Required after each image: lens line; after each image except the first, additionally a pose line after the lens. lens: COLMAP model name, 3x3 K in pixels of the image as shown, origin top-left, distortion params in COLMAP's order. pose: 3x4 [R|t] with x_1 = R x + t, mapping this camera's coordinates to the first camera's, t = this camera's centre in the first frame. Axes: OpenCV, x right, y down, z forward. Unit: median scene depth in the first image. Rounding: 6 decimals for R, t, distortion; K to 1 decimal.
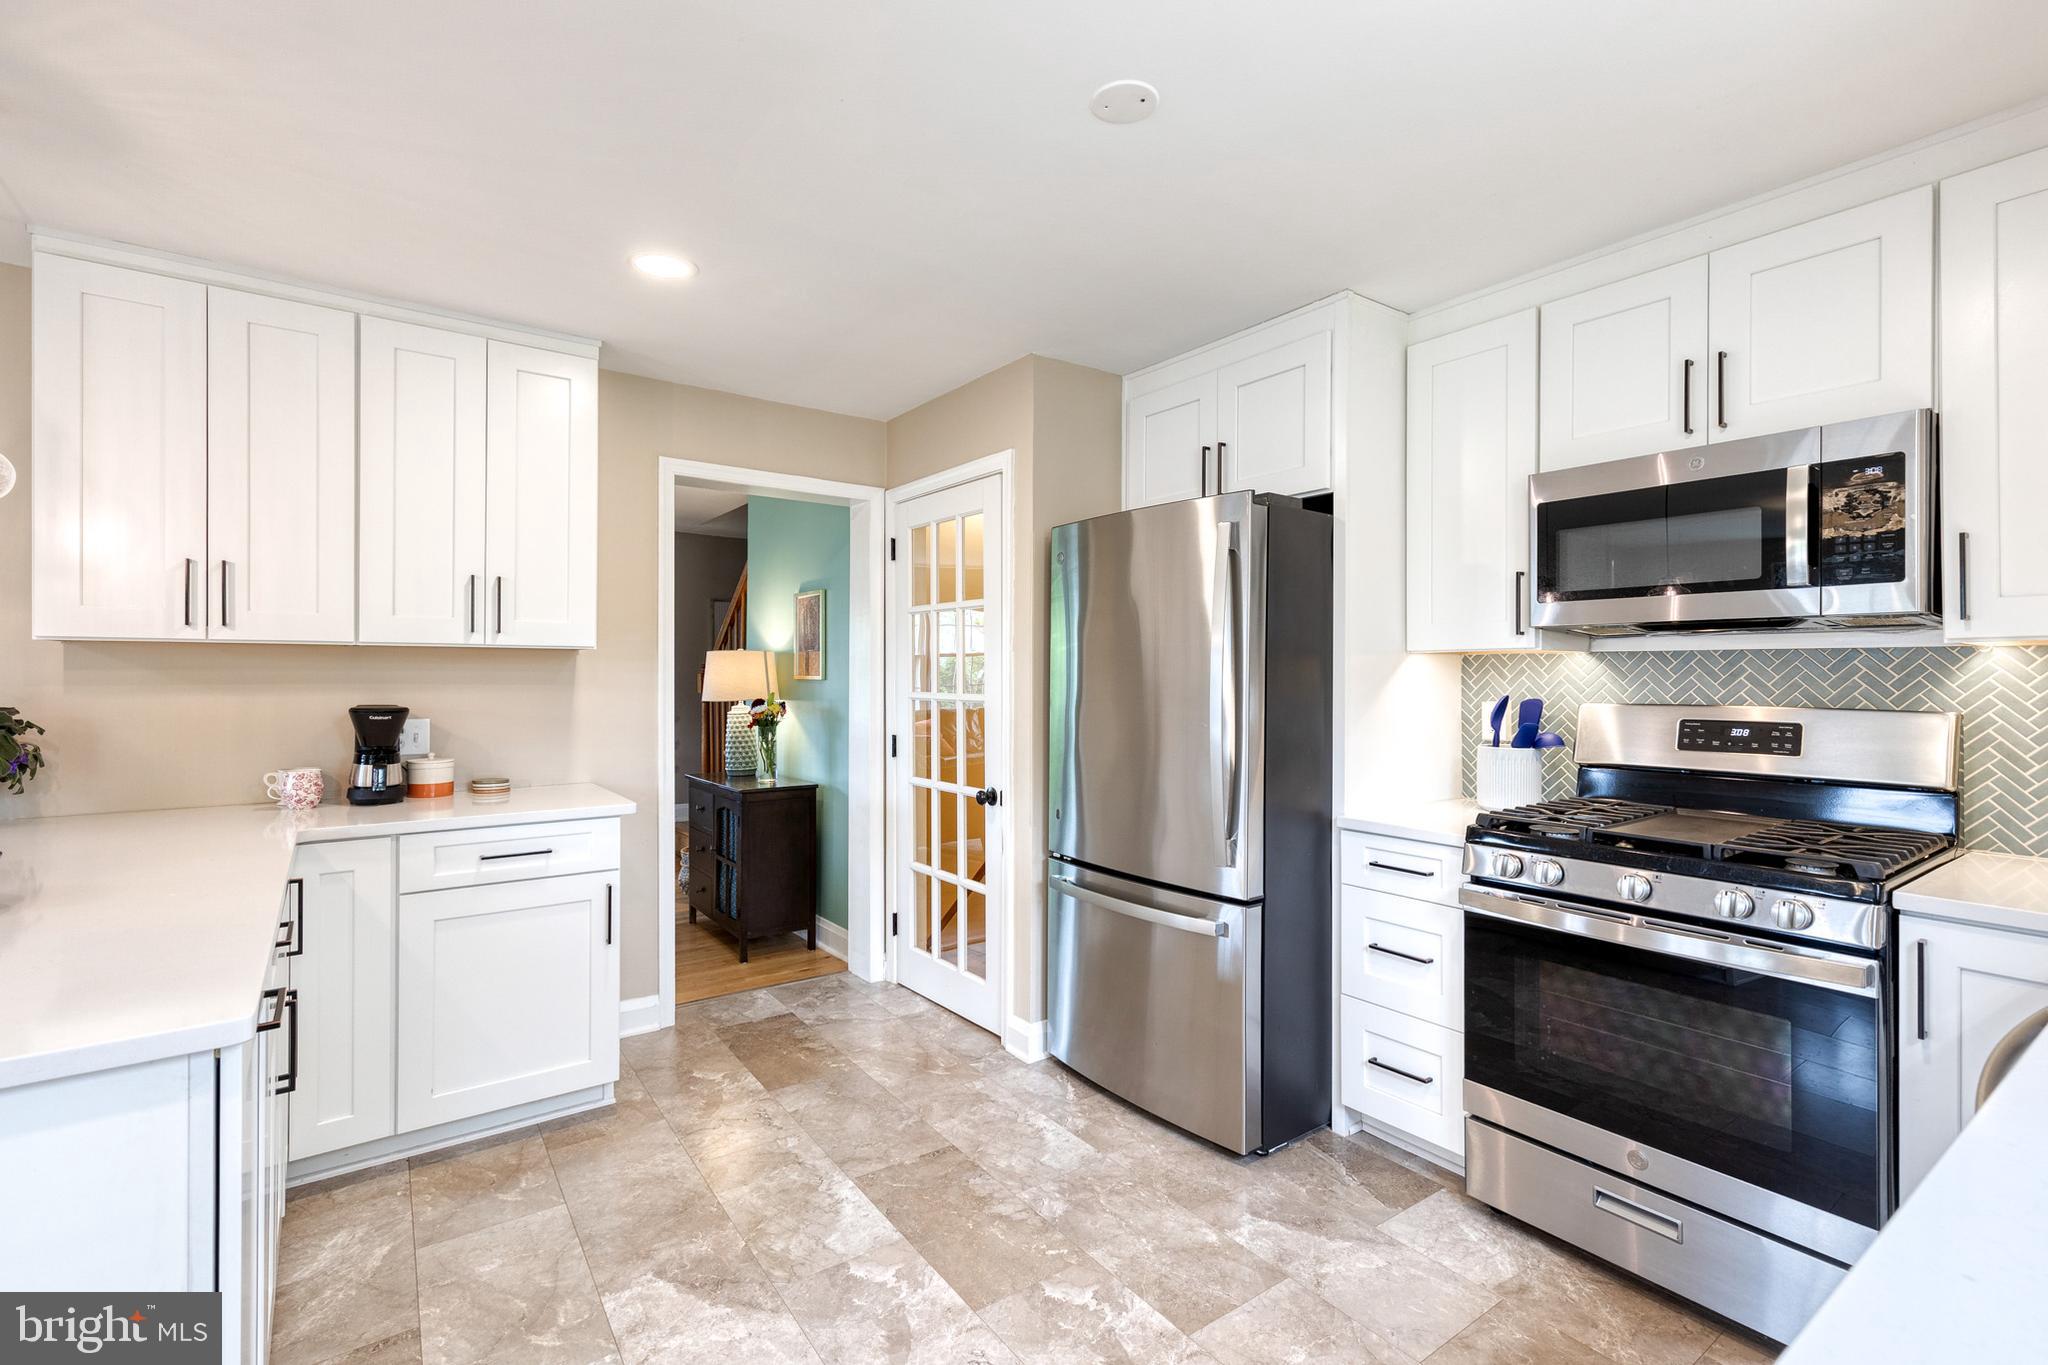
lens RADIAL K [[909.5, 0, 1043.7], [0, 909.5, 678.7], [0, 0, 1]] dist [-0.000725, -0.001076]
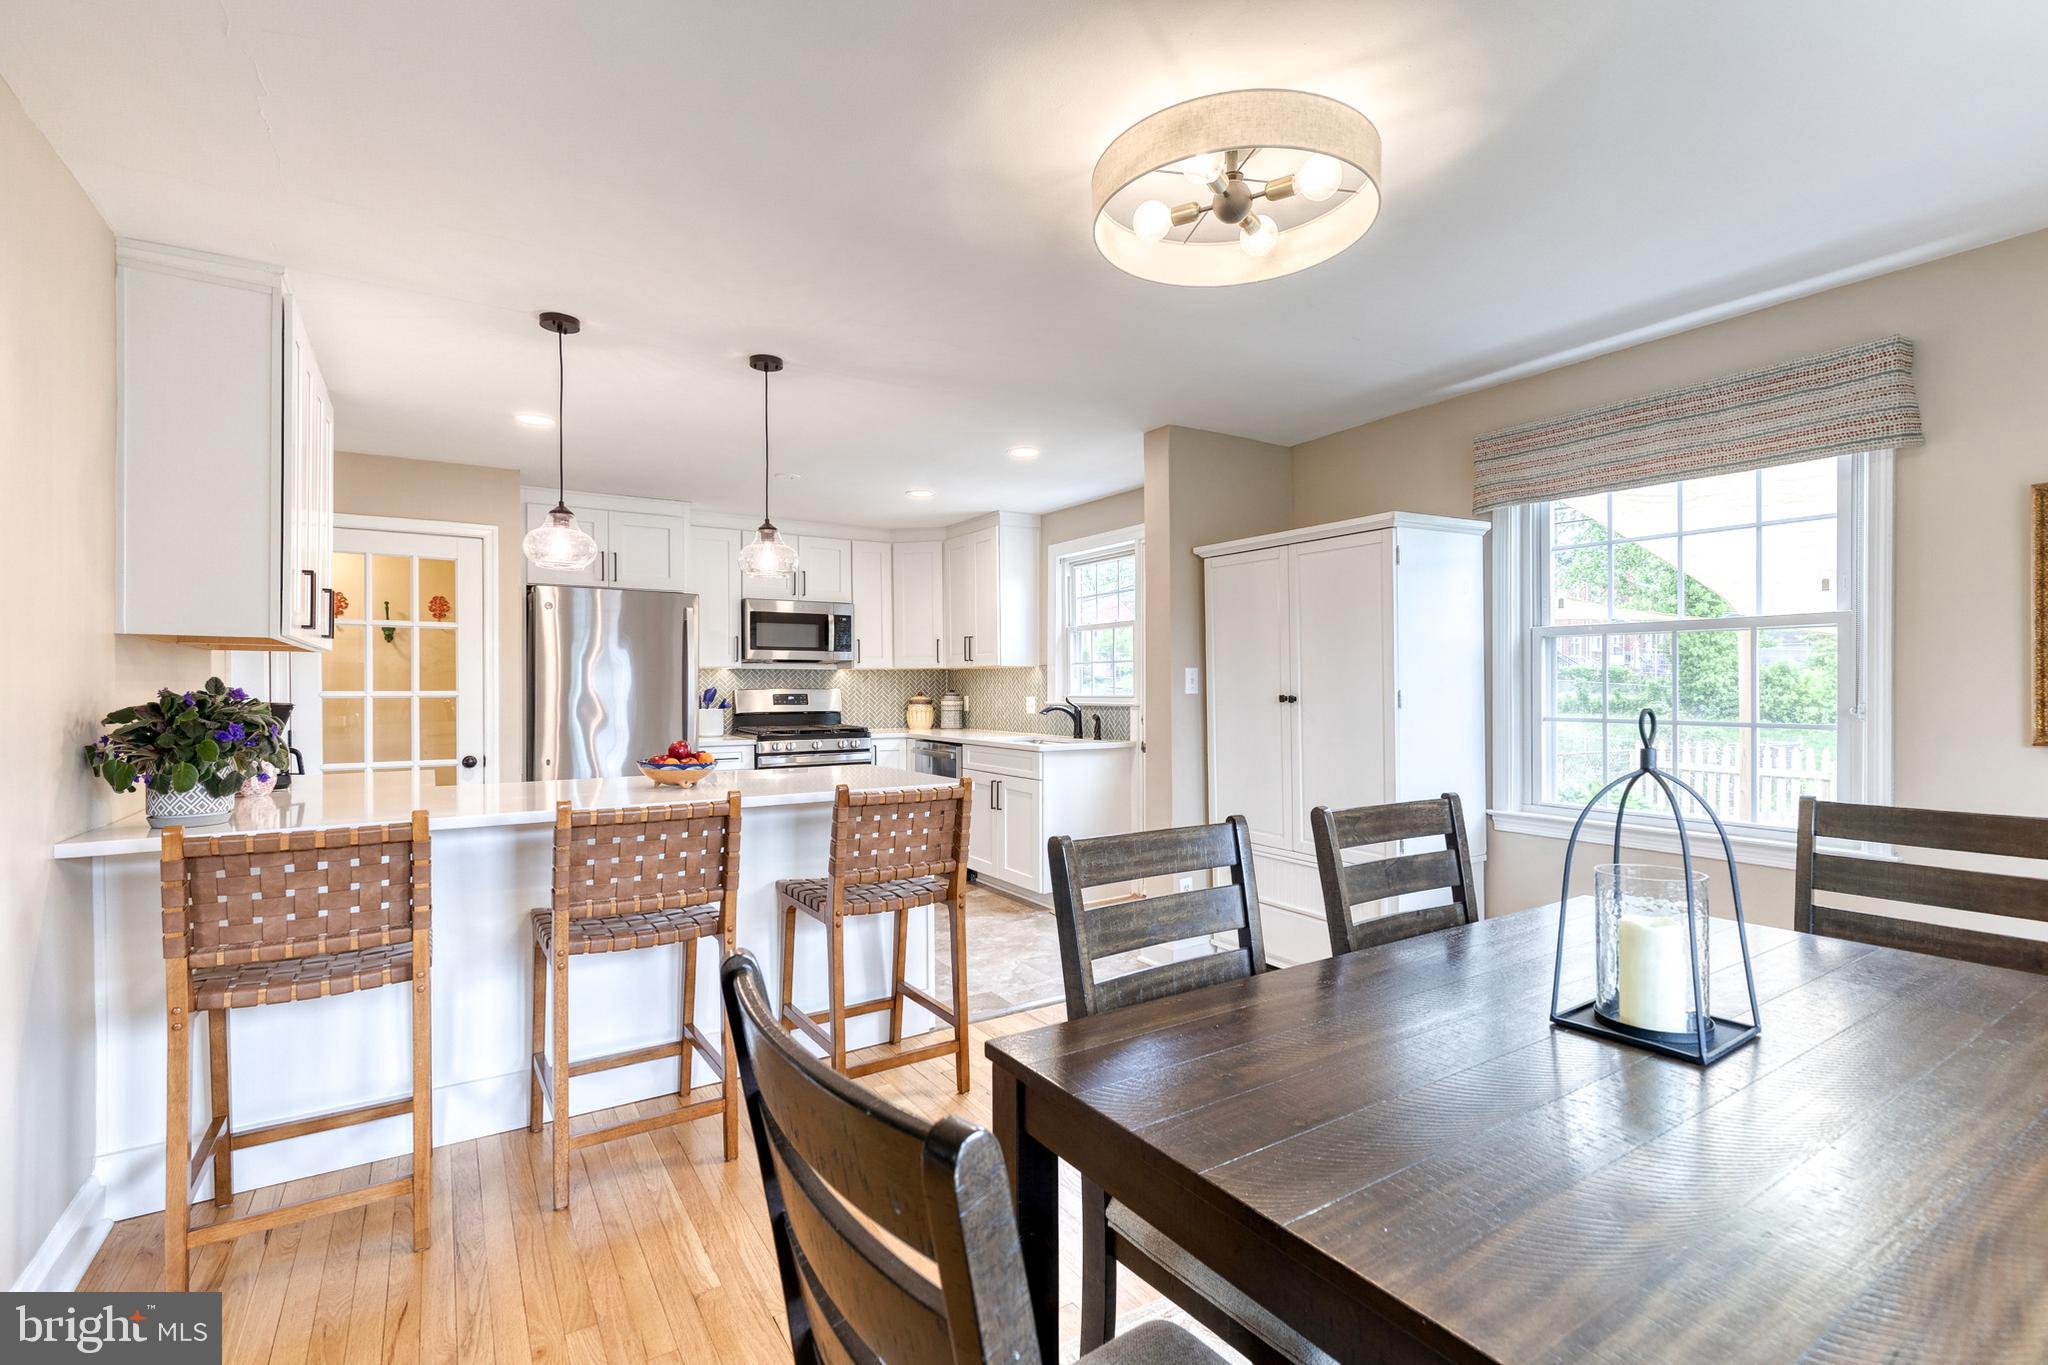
lens RADIAL K [[928.1, 0, 1037.5], [0, 928.1, 684.4], [0, 0, 1]] dist [-0.000101, -0.000159]
pose [[0.074816, -0.001700, 0.997196, -2.081615], [0.004769, 0.999988, 0.001347, 0.015982], [-0.997186, 0.004655, 0.074823, -0.004417]]
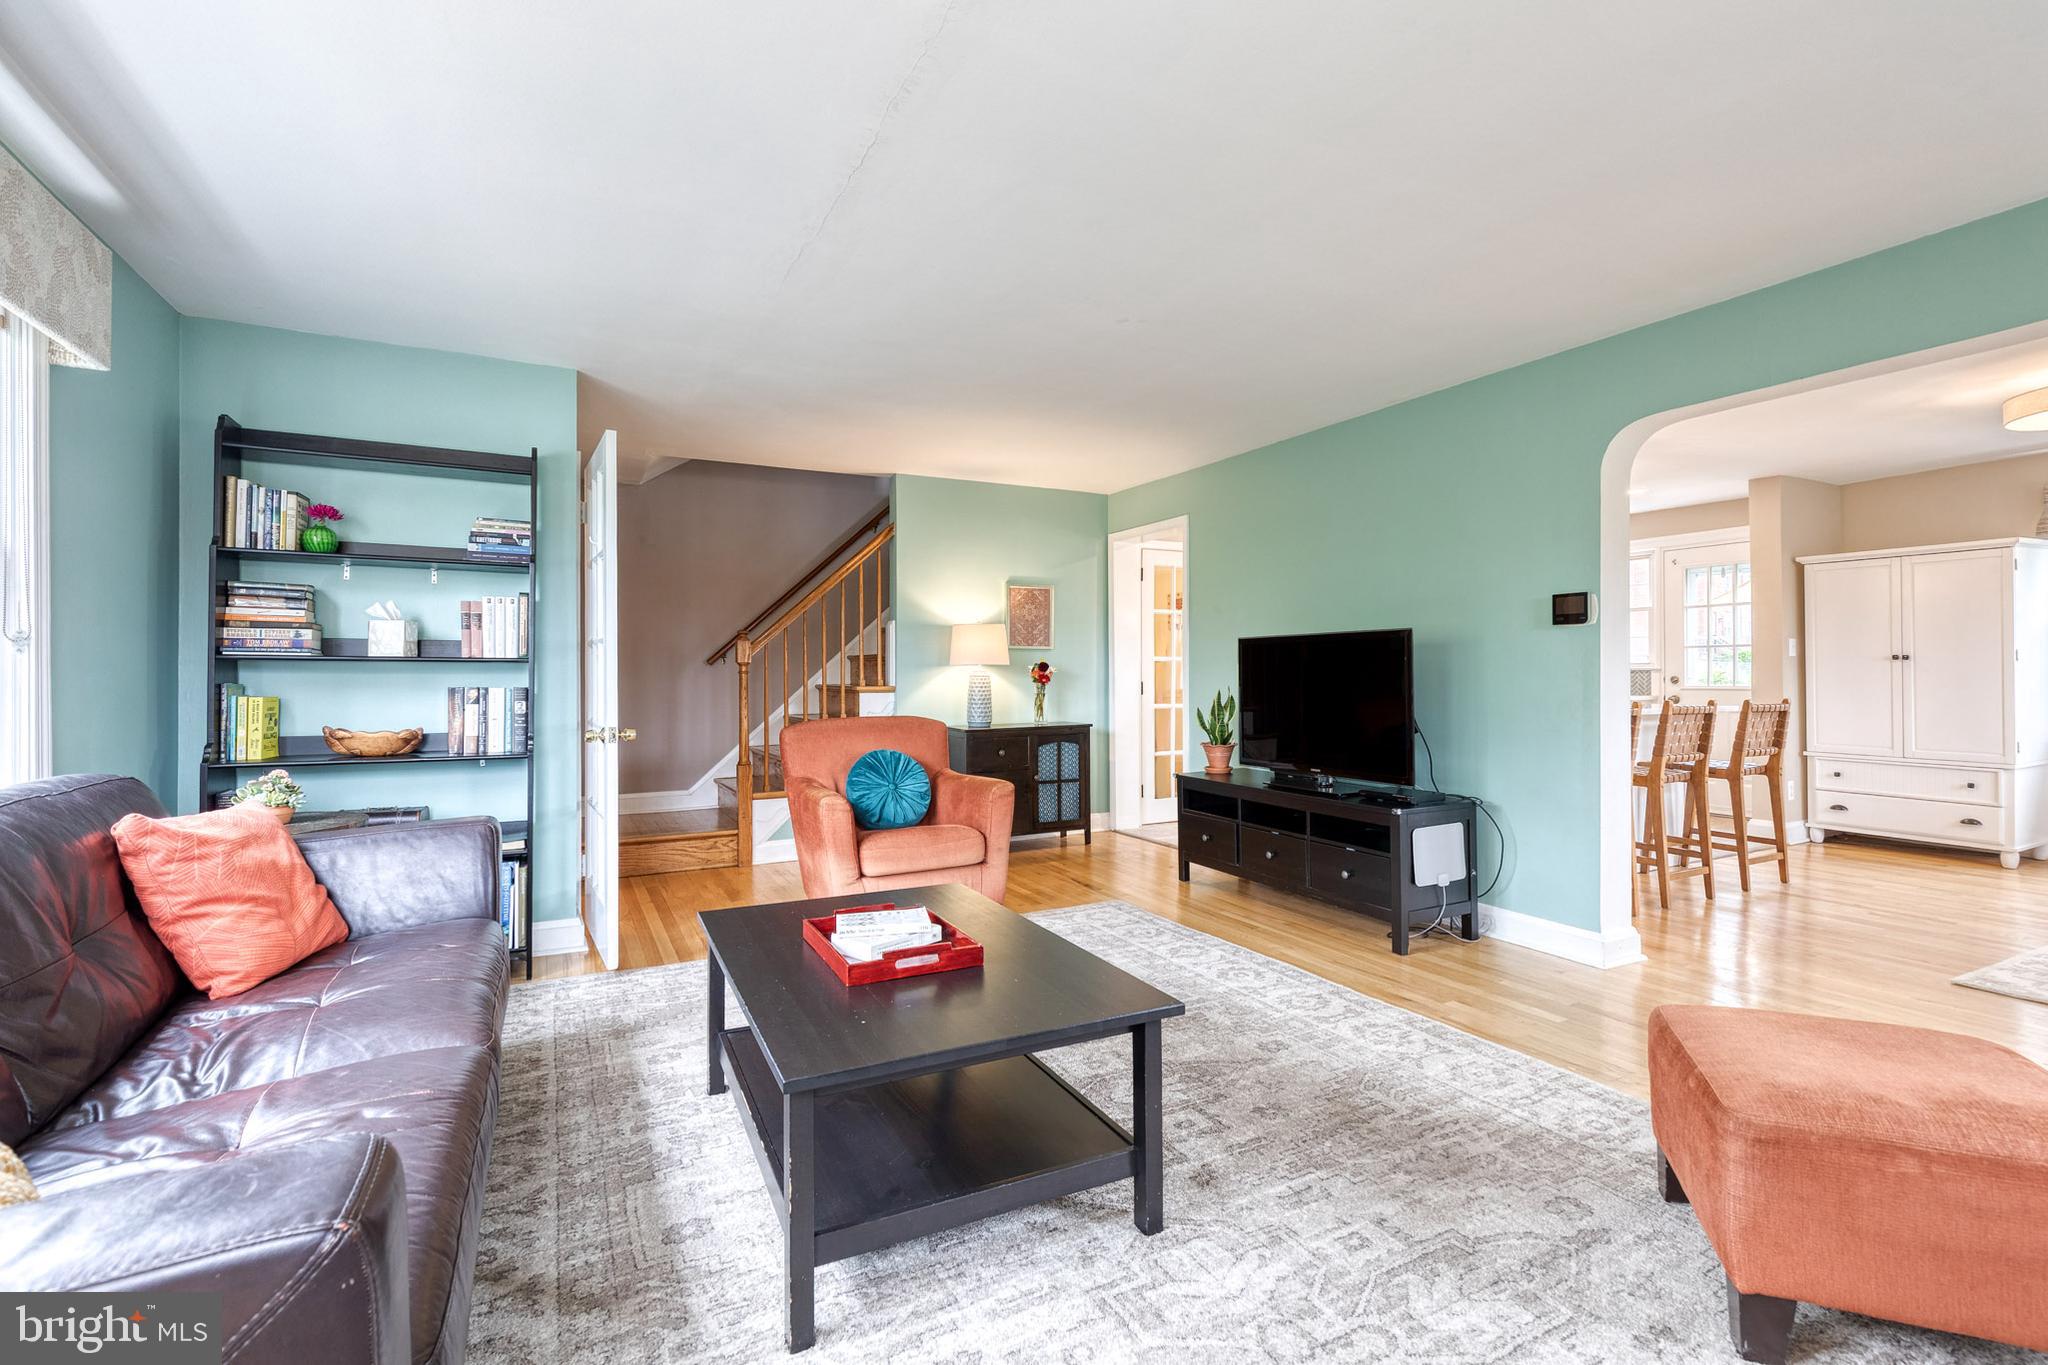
lens RADIAL K [[921.0, 0, 1050.2], [0, 921.0, 672.9], [0, 0, 1]] dist [-0.001468, 0.004711]
pose [[0.144196, -0.003065, 0.989544, -3.182252], [0.007066, 0.999973, 0.002068, 0.064683], [-0.989524, 0.006694, 0.144214, 1.548292]]
